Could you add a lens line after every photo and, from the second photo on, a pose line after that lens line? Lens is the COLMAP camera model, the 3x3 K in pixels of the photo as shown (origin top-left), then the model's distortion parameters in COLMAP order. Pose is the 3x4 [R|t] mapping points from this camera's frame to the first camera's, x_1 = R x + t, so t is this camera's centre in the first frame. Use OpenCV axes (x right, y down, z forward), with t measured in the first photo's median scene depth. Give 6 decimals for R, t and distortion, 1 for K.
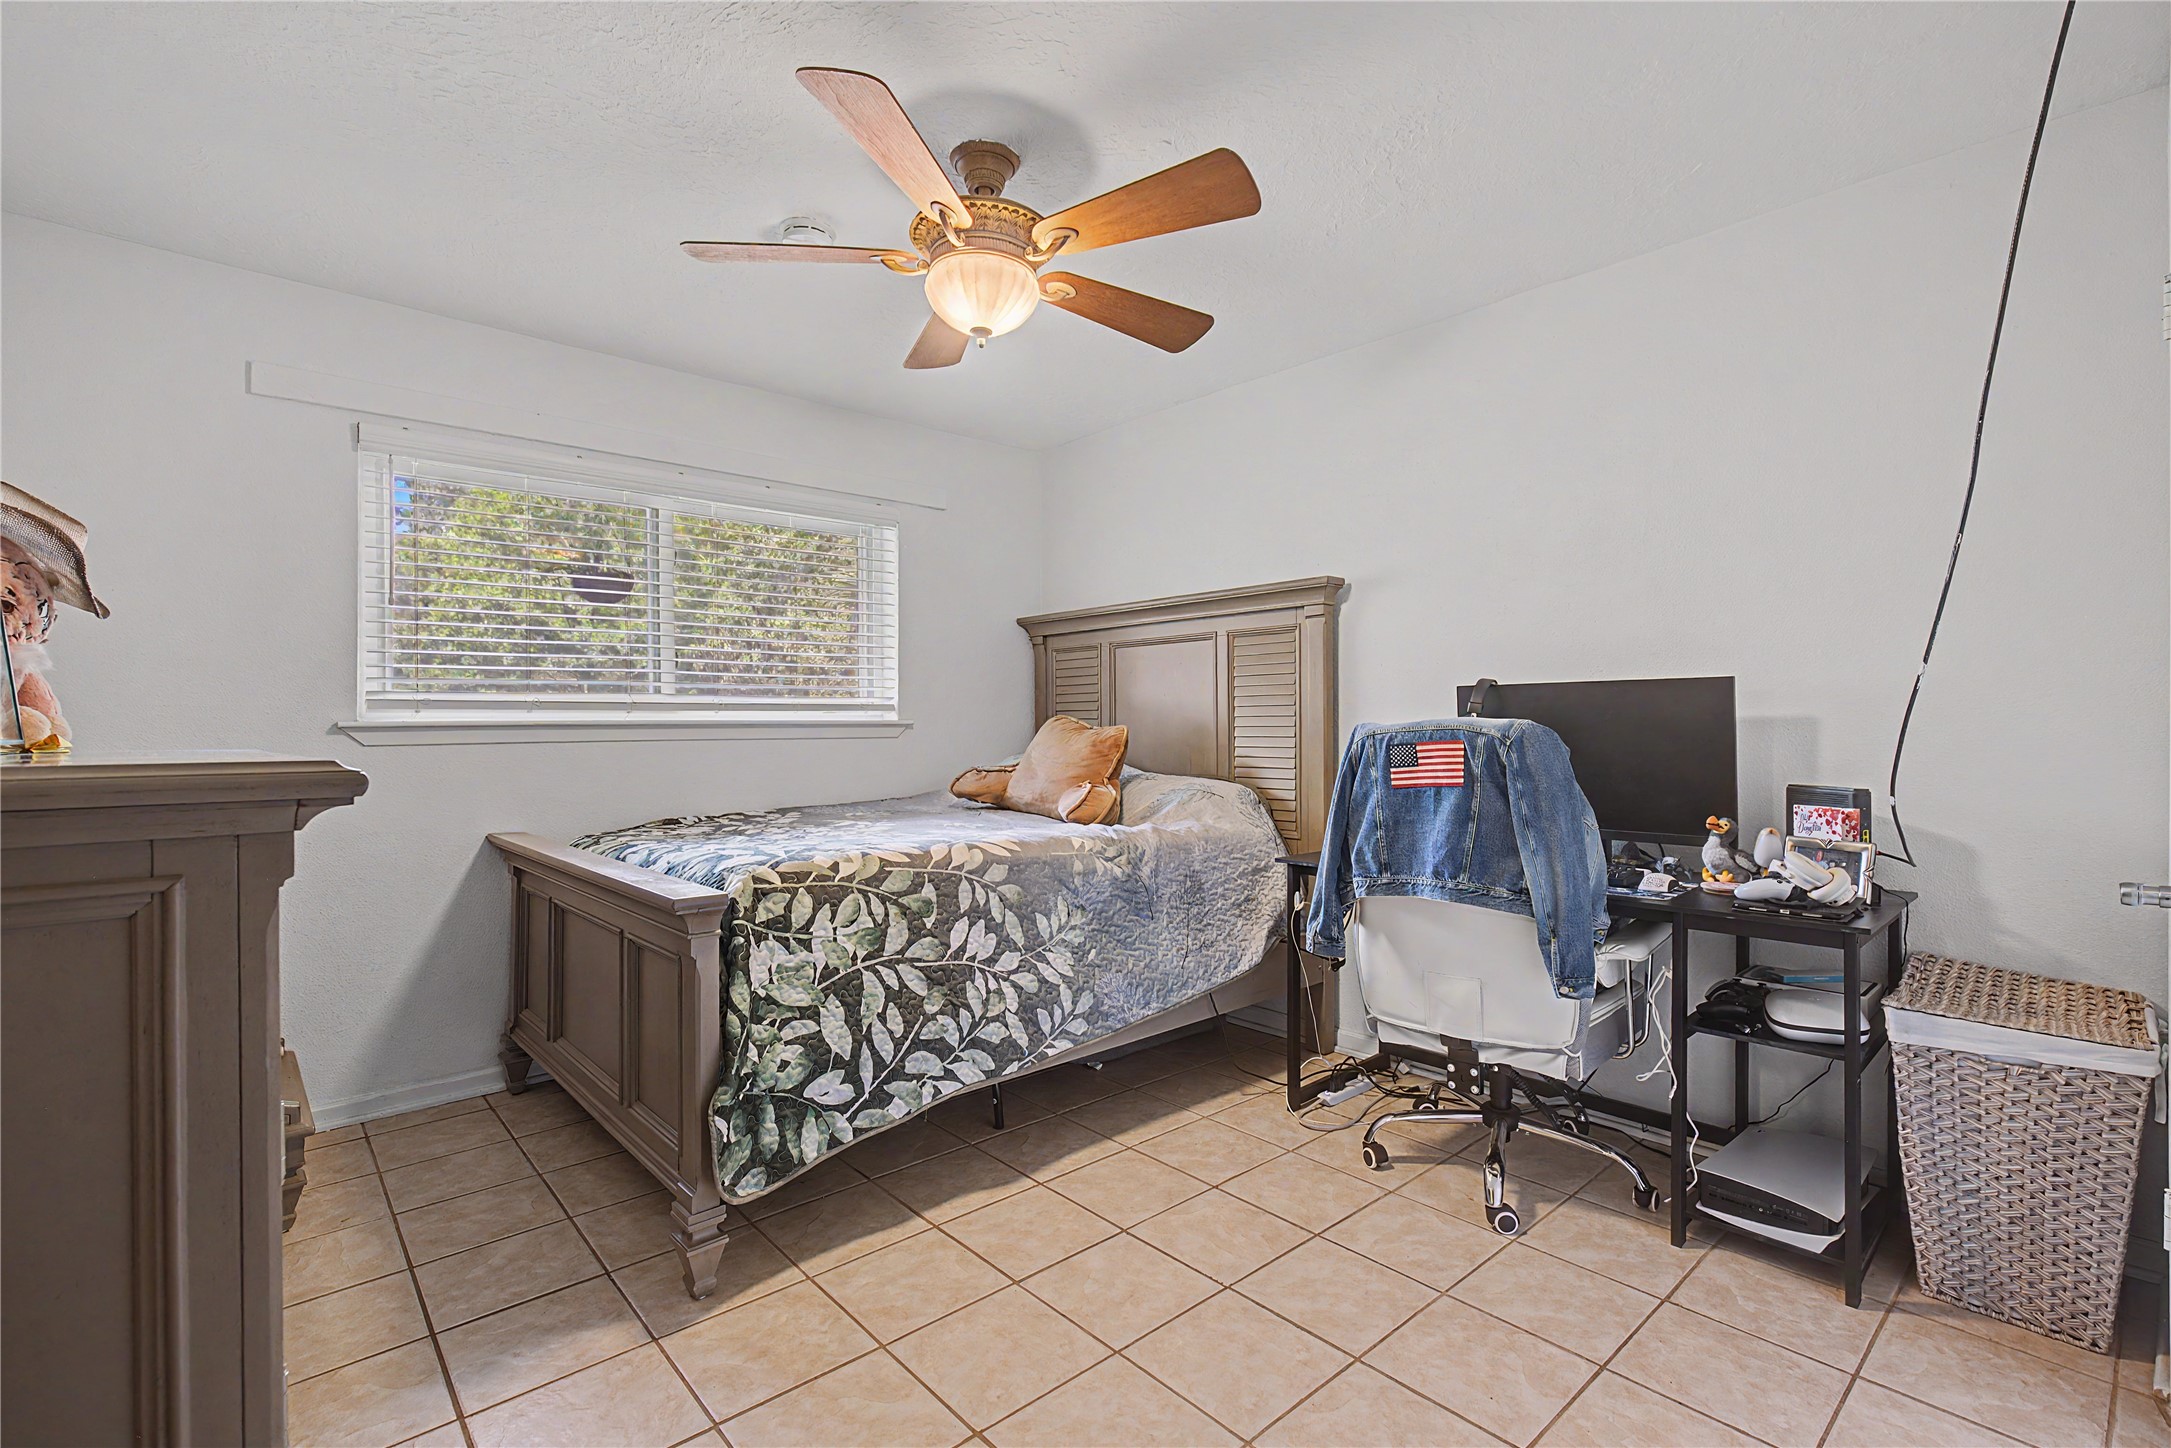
lens RADIAL K [[1010.0, 0, 1075.5], [0, 1010.0, 726.0], [0, 0, 1]] dist [-0.001669, 0.000722]
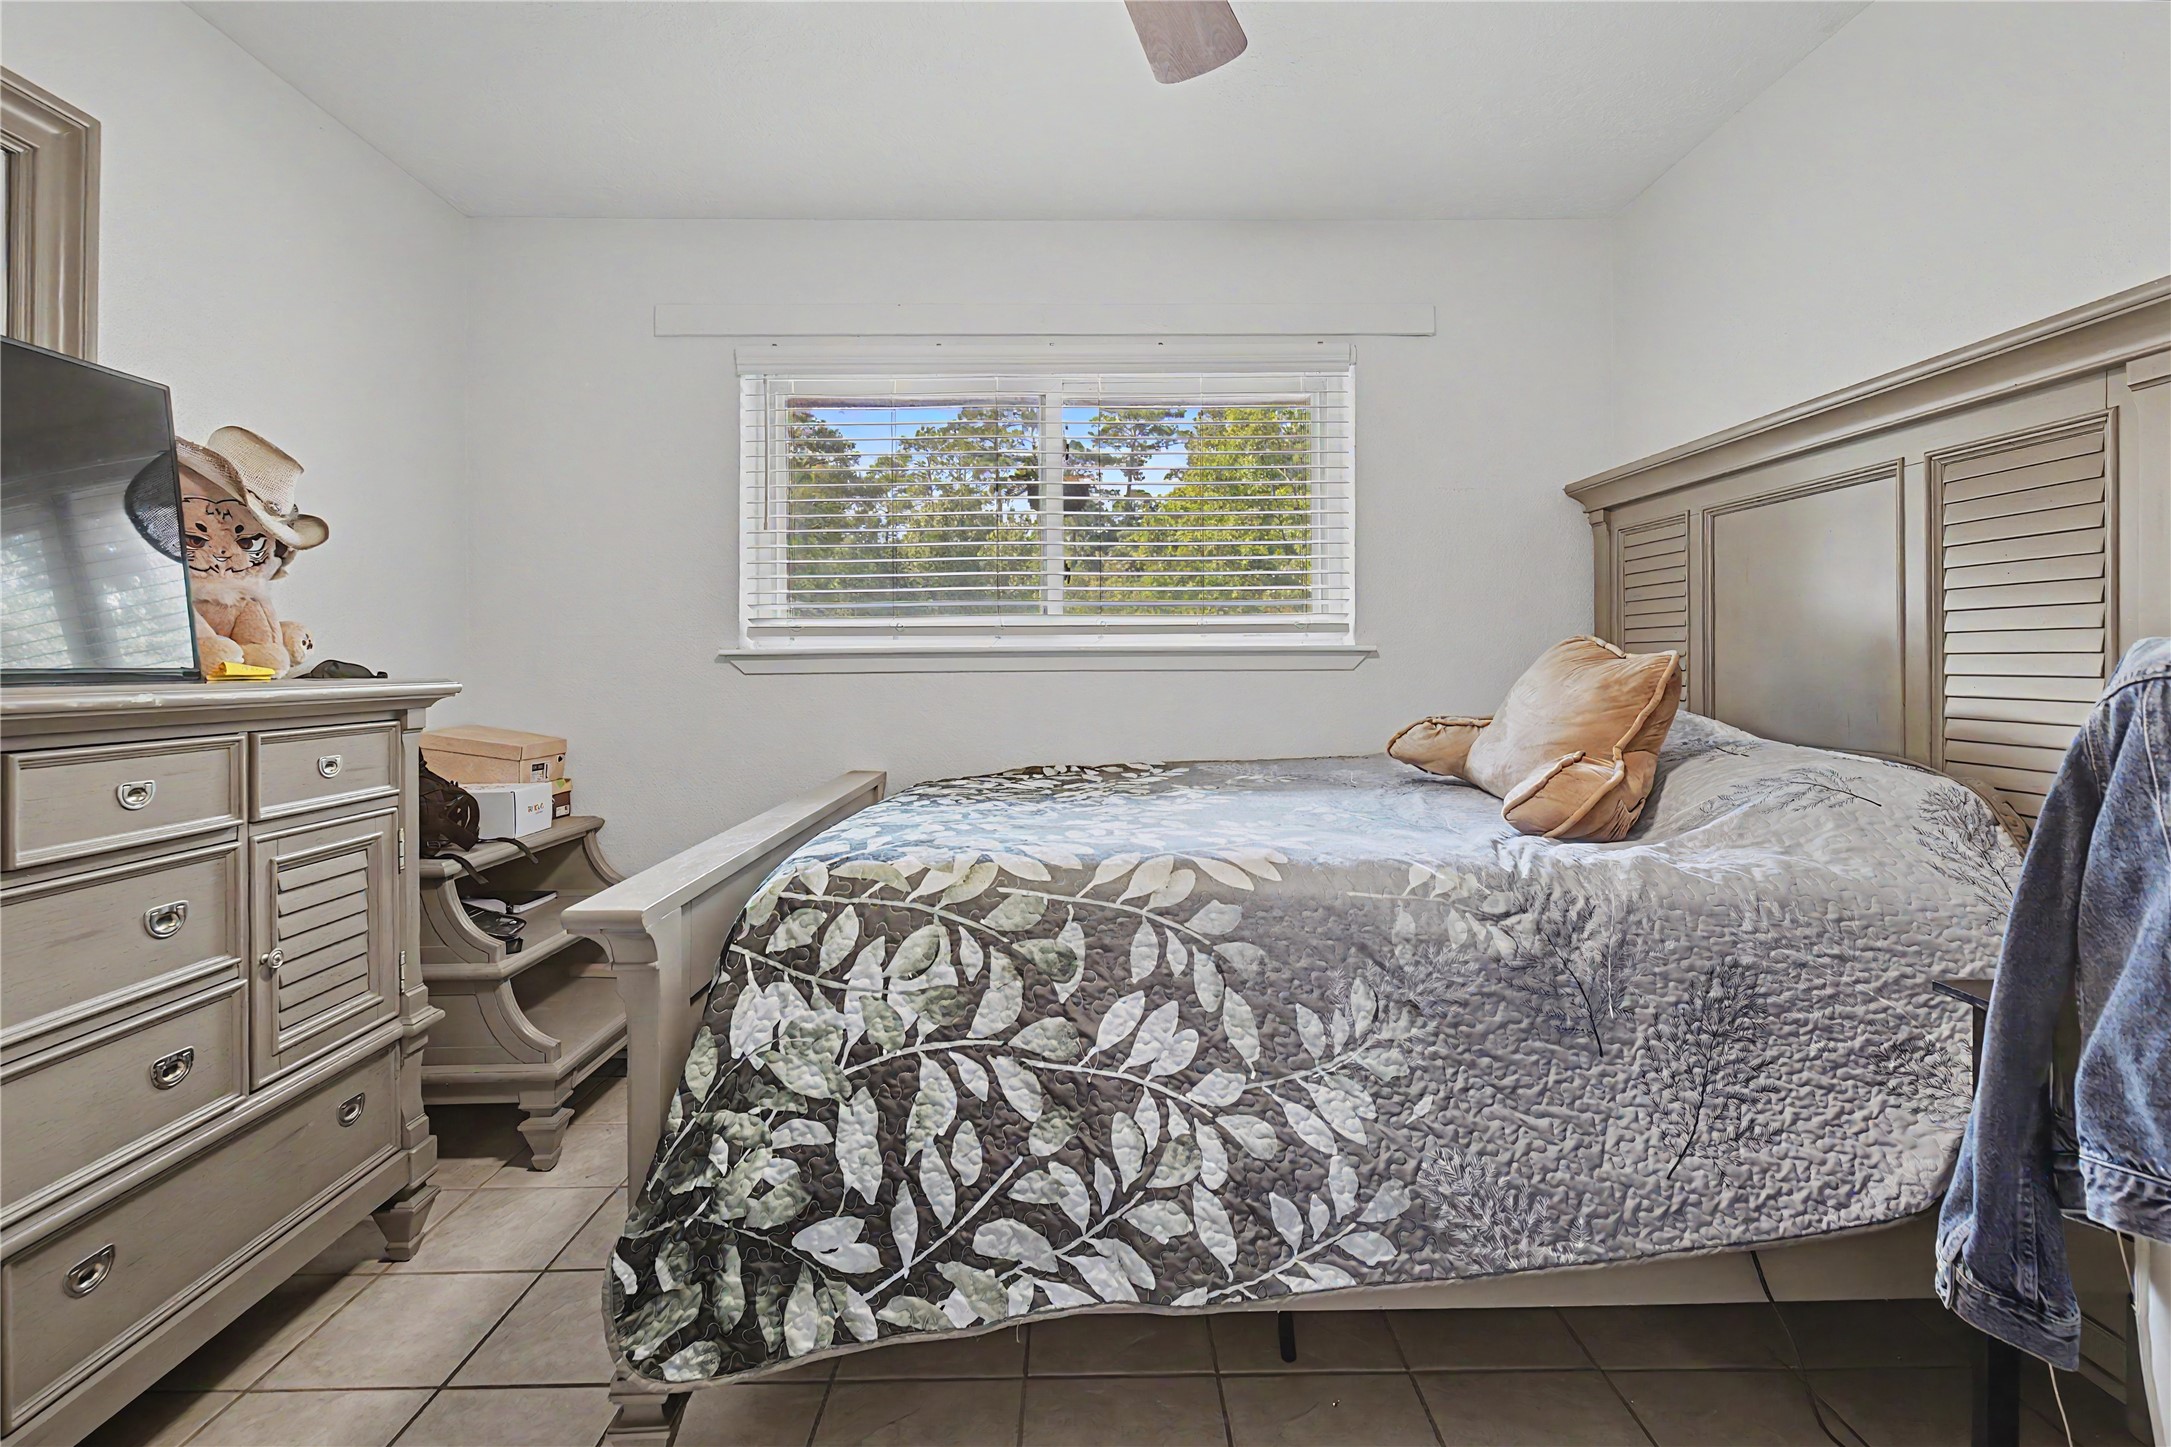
lens RADIAL K [[1010.0, 0, 1113.3], [0, 1010.0, 658.8], [0, 0, 1]] dist [-0.001669, 0.000722]
pose [[0.759082, 0.001906, -0.650992, 0.252323], [0.000839, 0.999992, 0.003906, 0.001336], [0.650994, -0.003511, 0.759075, 0.578316]]
